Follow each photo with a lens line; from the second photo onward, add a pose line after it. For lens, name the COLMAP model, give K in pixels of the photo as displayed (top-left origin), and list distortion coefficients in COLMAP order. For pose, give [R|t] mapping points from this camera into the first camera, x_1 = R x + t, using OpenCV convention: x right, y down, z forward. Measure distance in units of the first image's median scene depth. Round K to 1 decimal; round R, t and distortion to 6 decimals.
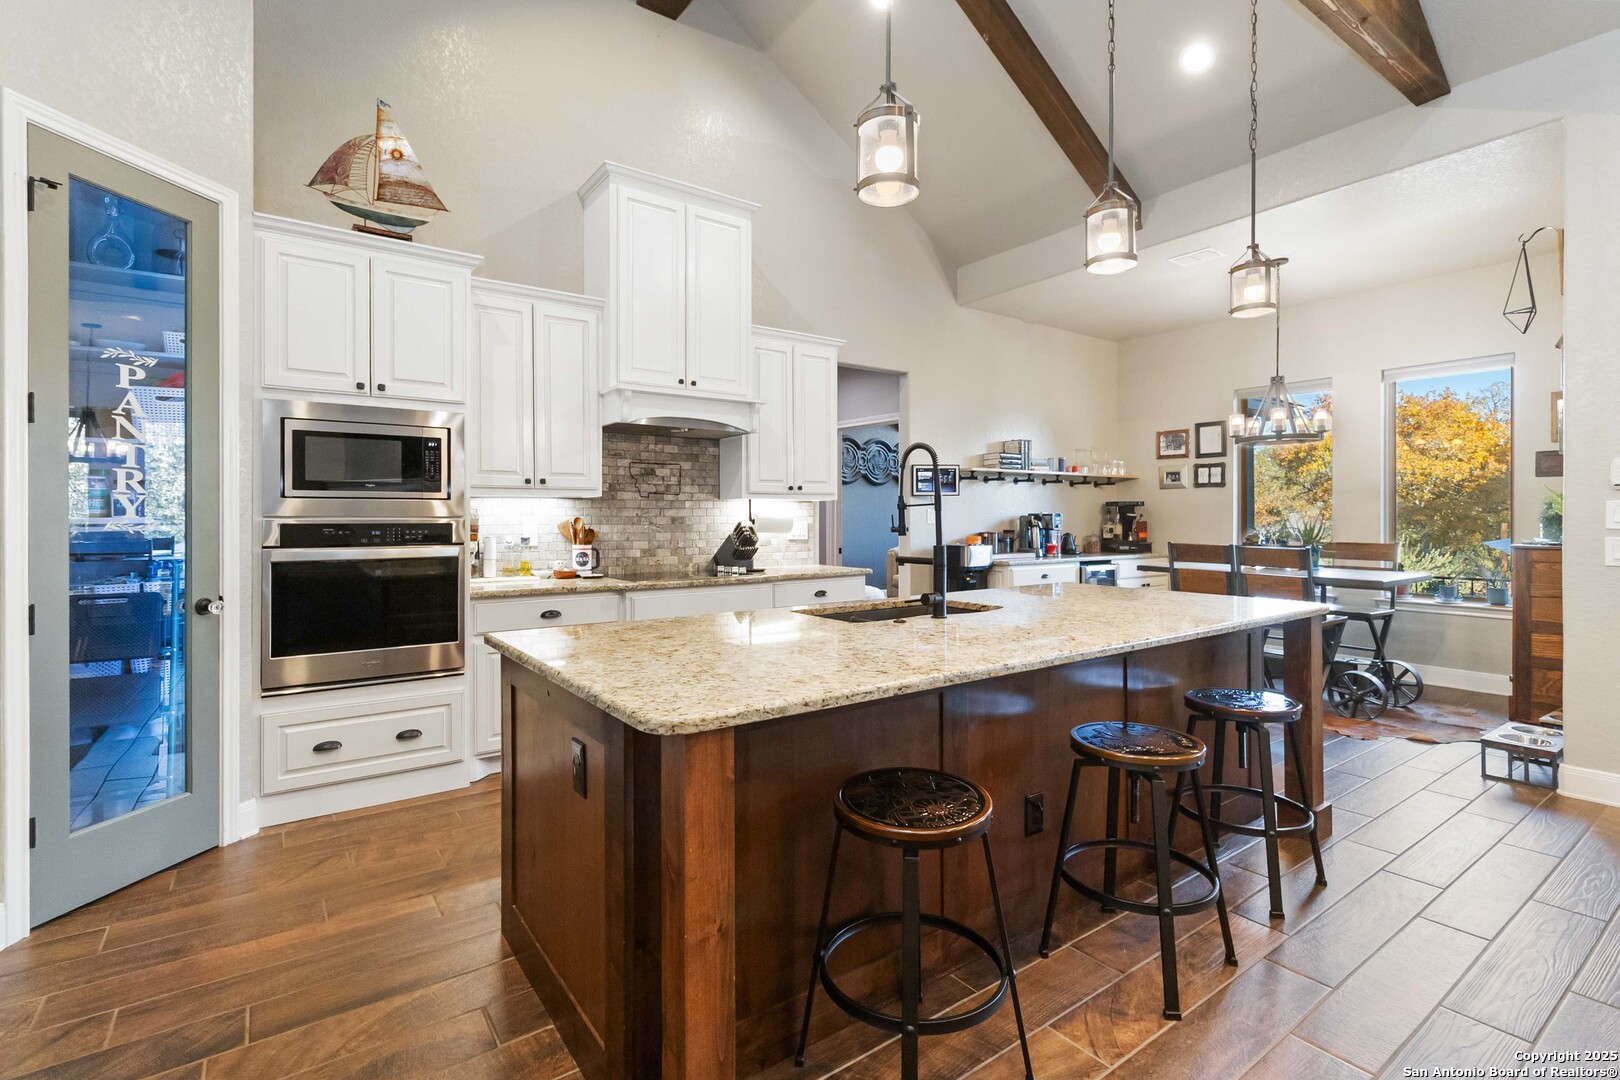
lens RADIAL K [[753.8, 0, 807.4], [0, 753.8, 526.6], [0, 0, 1]] dist [0.000423, 0.000915]
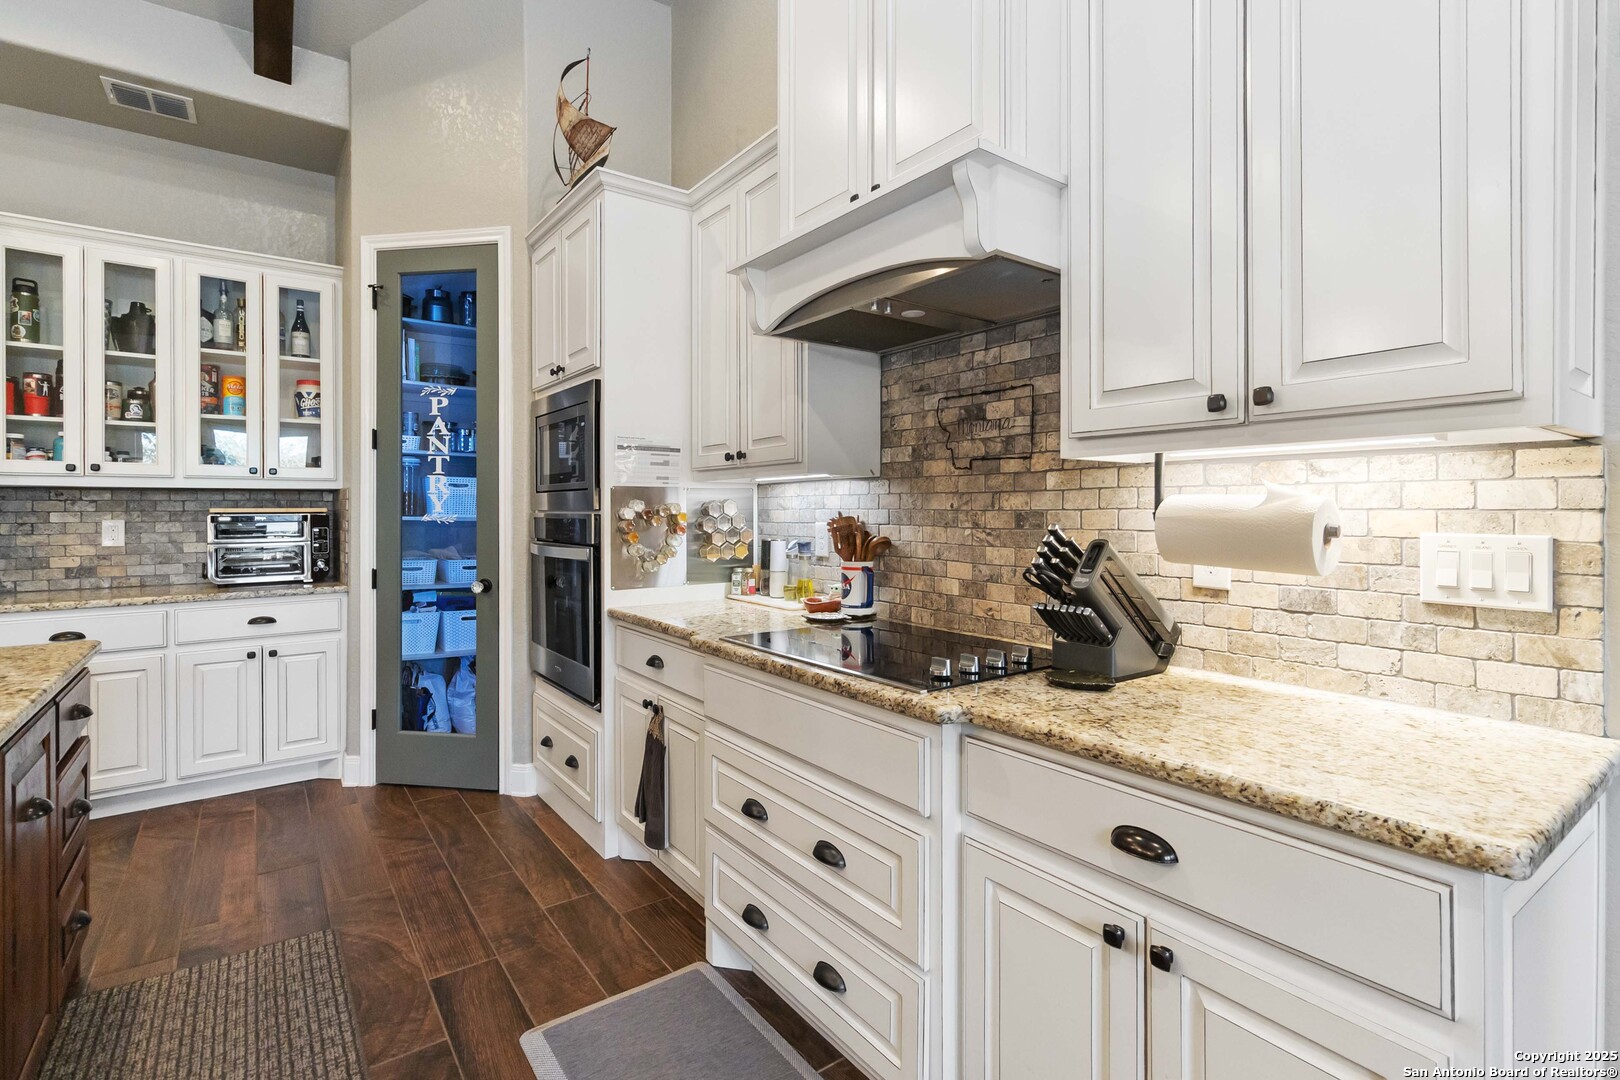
lens RADIAL K [[753.8, 0, 832.8], [0, 753.8, 508.7], [0, 0, 1]] dist [0.000423, 0.000915]
pose [[0.030912, 0.000641, -0.999522, 0.163928], [-0.011731, 0.999931, 0.000278, -0.008920], [0.999453, 0.011716, 0.030917, 0.596758]]
